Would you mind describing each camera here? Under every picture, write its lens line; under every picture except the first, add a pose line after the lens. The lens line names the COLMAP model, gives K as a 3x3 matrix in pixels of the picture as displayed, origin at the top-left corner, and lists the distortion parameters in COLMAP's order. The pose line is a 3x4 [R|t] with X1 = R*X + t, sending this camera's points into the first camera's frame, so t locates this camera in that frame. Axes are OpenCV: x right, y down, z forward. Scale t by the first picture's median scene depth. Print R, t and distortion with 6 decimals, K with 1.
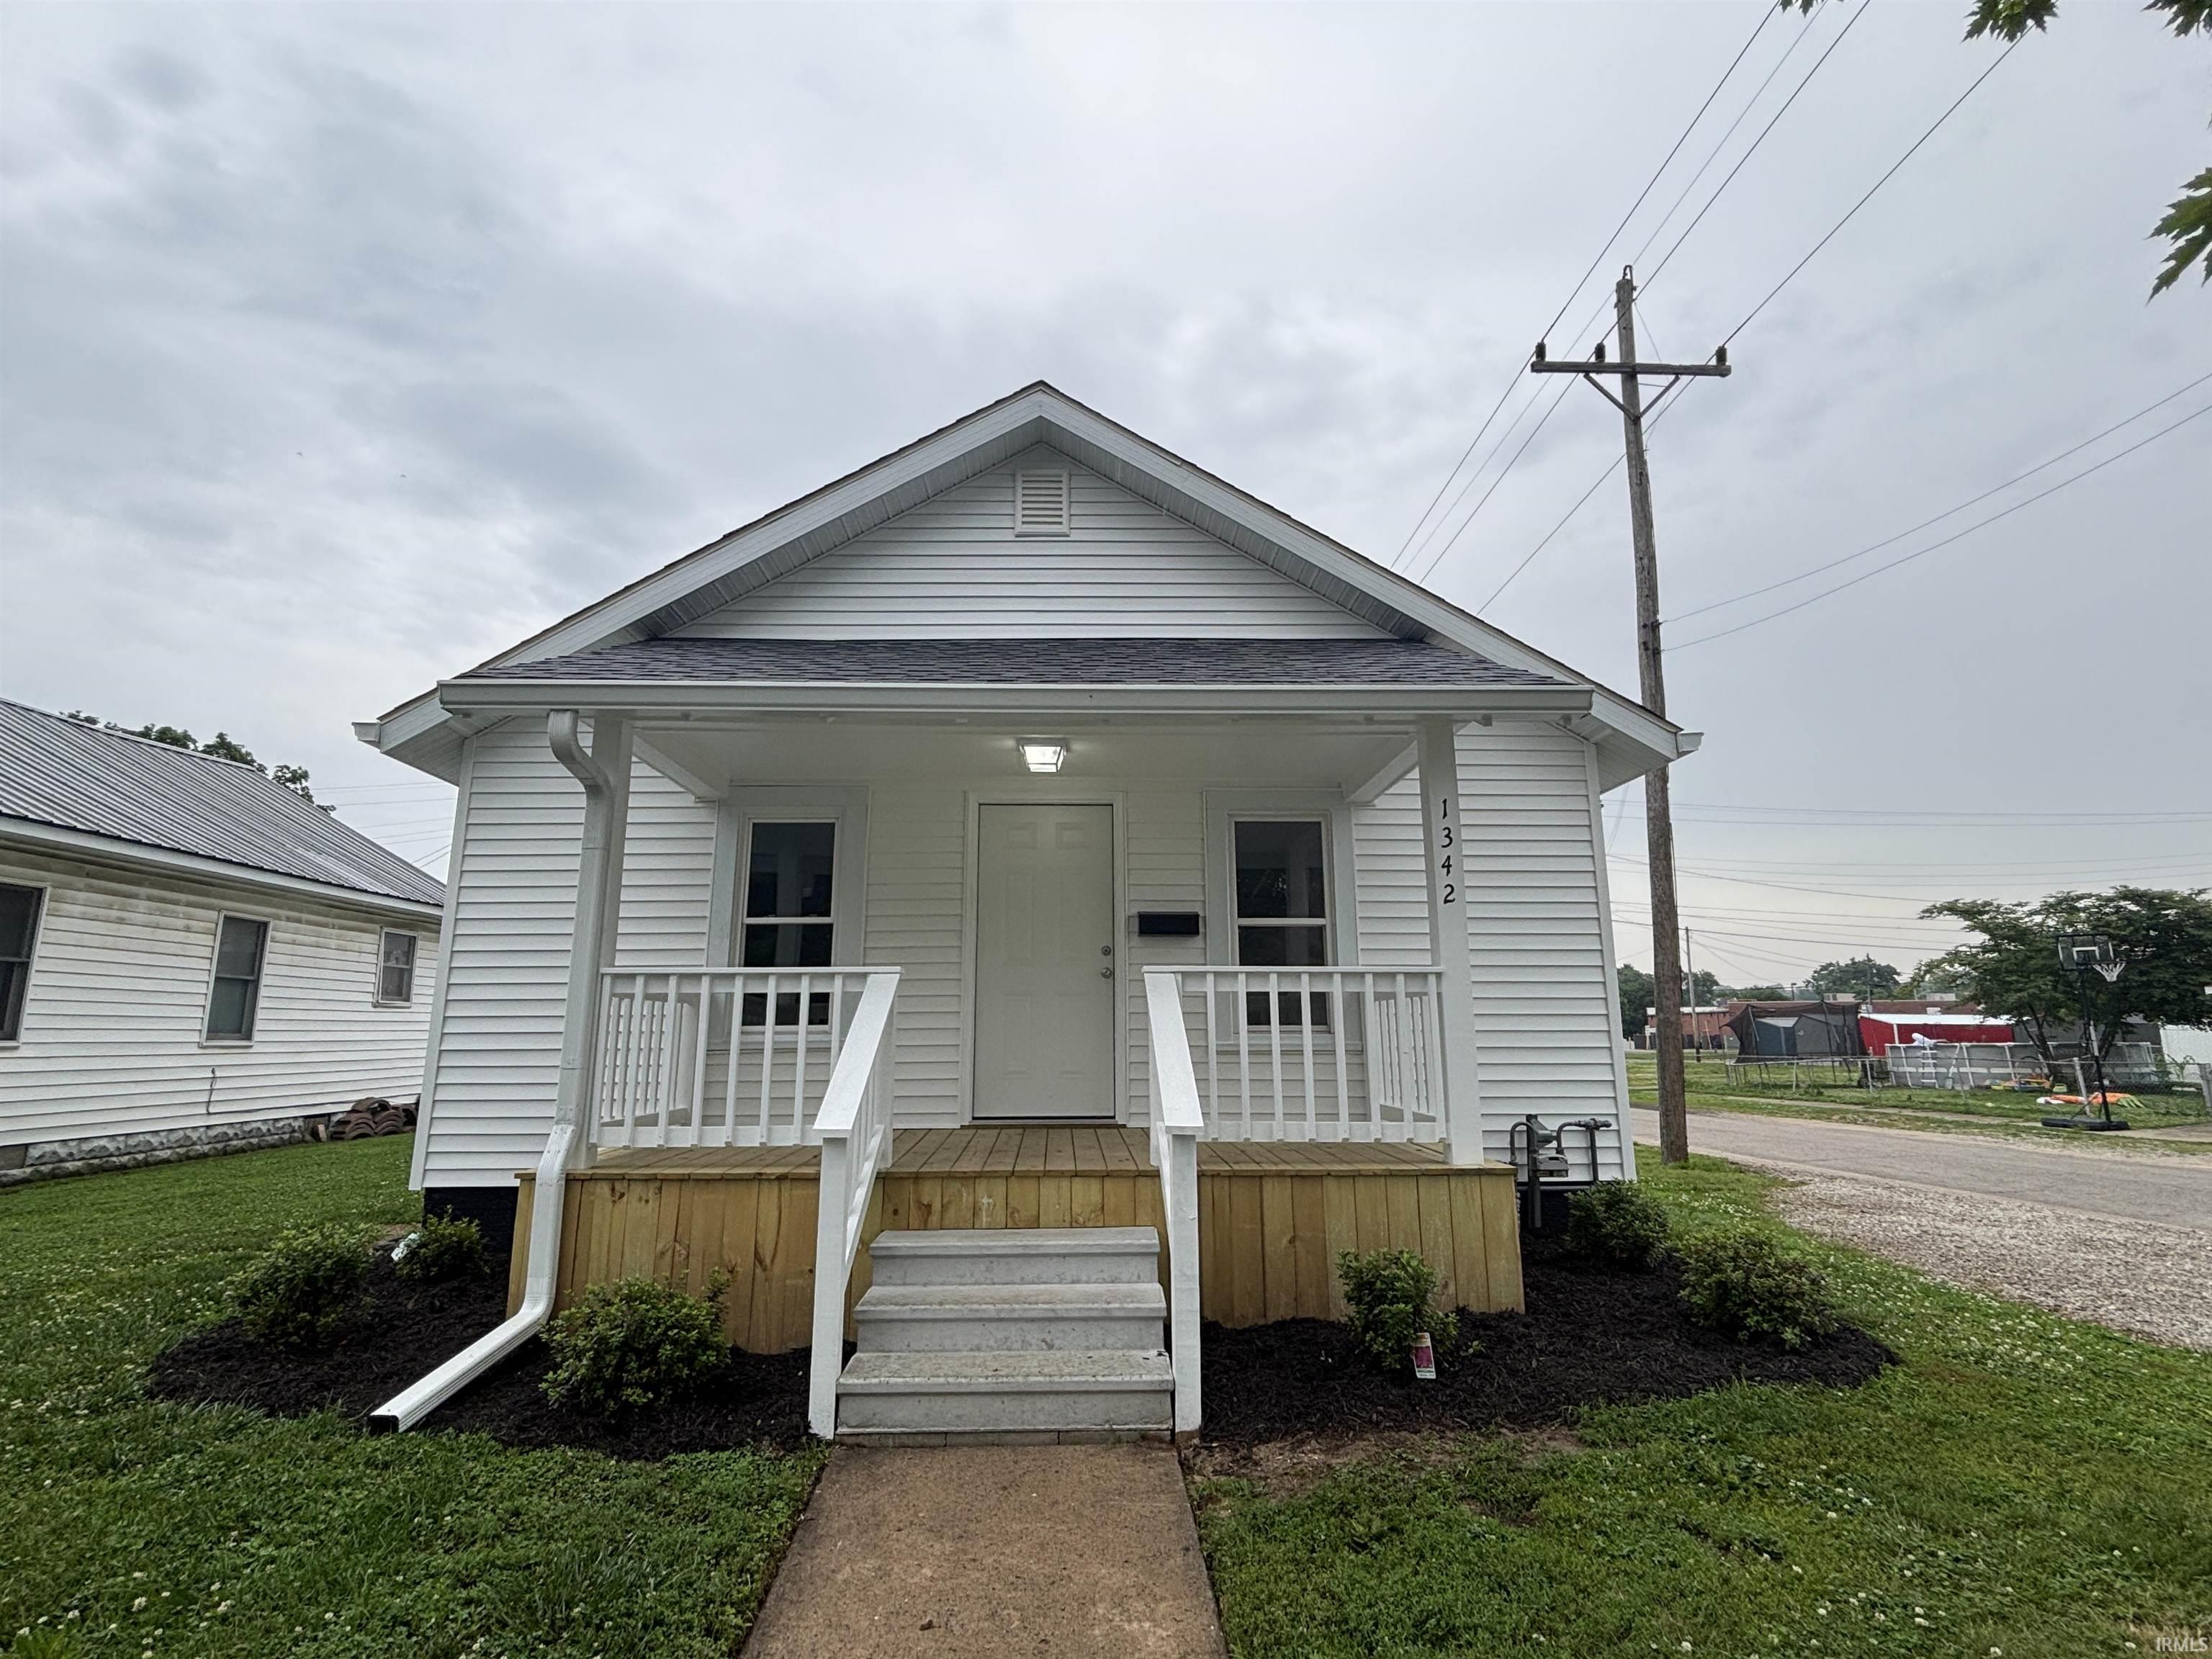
lens RADIAL K [[1065.2, 0, 1099.5], [0, 1065.2, 829.6], [0, 0, 1]] dist [0.009492, -0.000291]
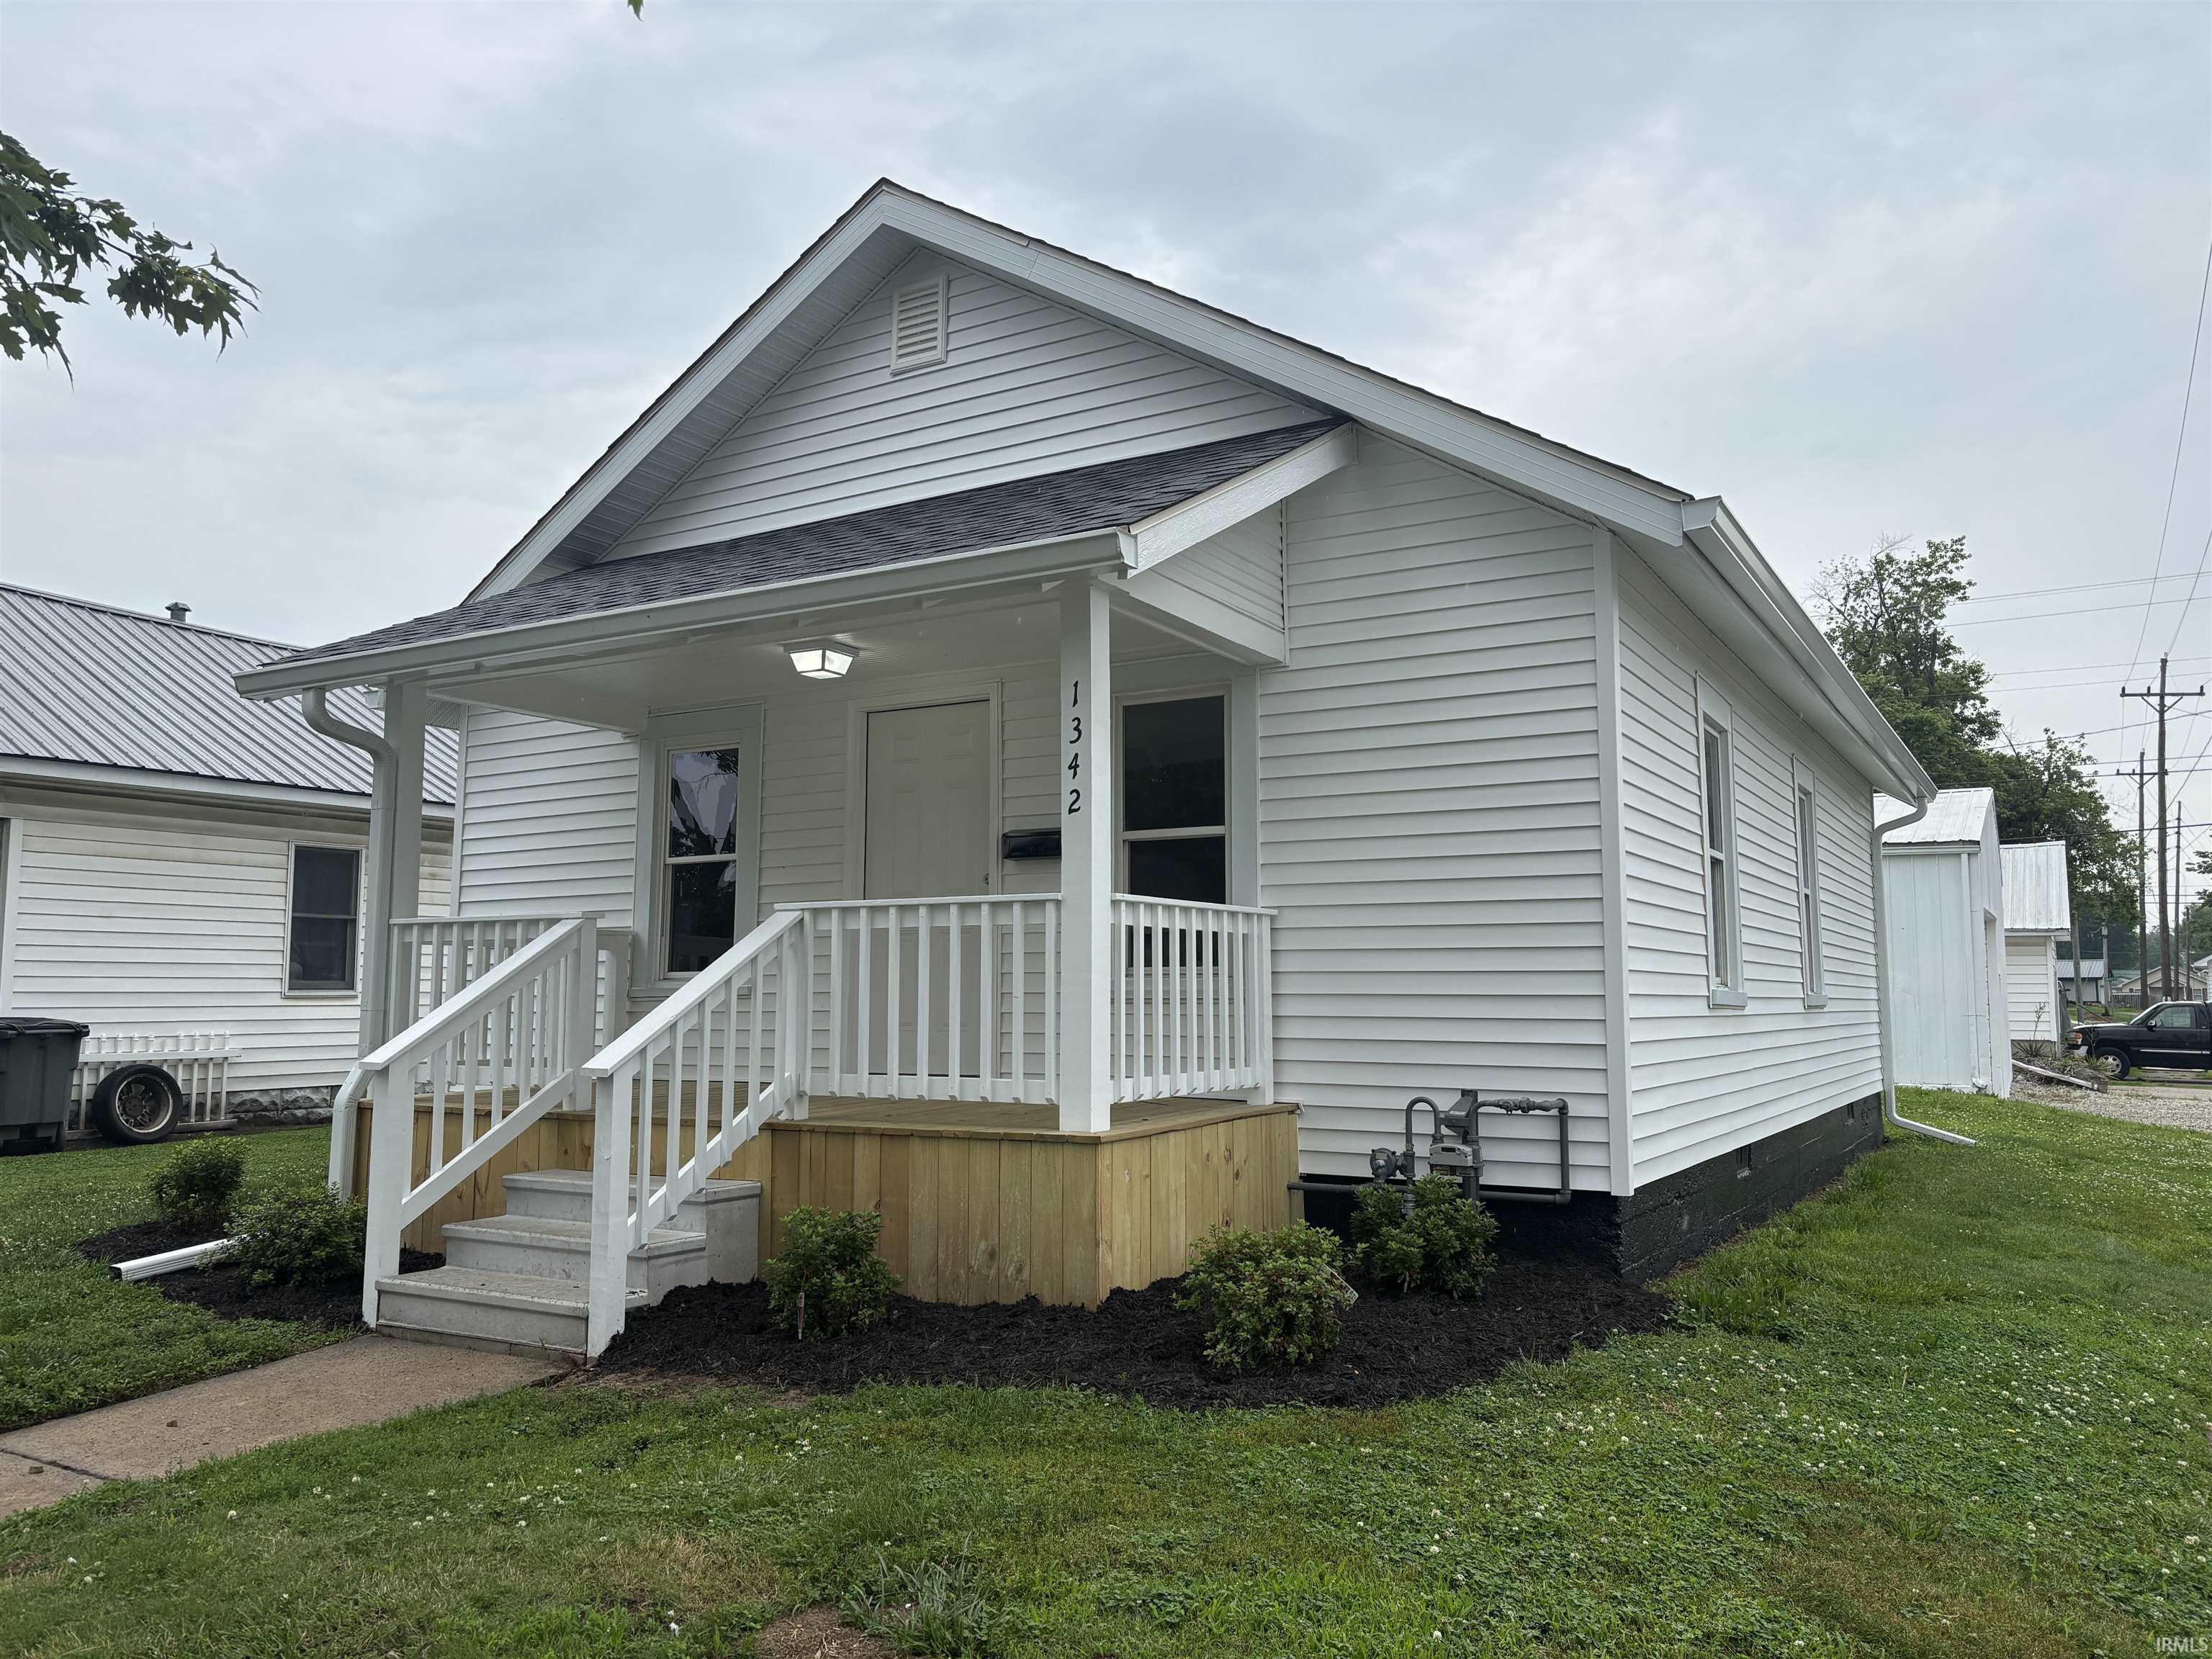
lens RADIAL K [[1653.4, 0, 1106.8], [0, 1653.4, 828.7], [0, 0, 1]] dist [0.044439, -0.038429]
pose [[0.851327, -0.051654, -0.522086, 0.829909], [0.098603, 0.993161, 0.062523, 0.005003], [0.515286, -0.104707, 0.850598, -0.032840]]
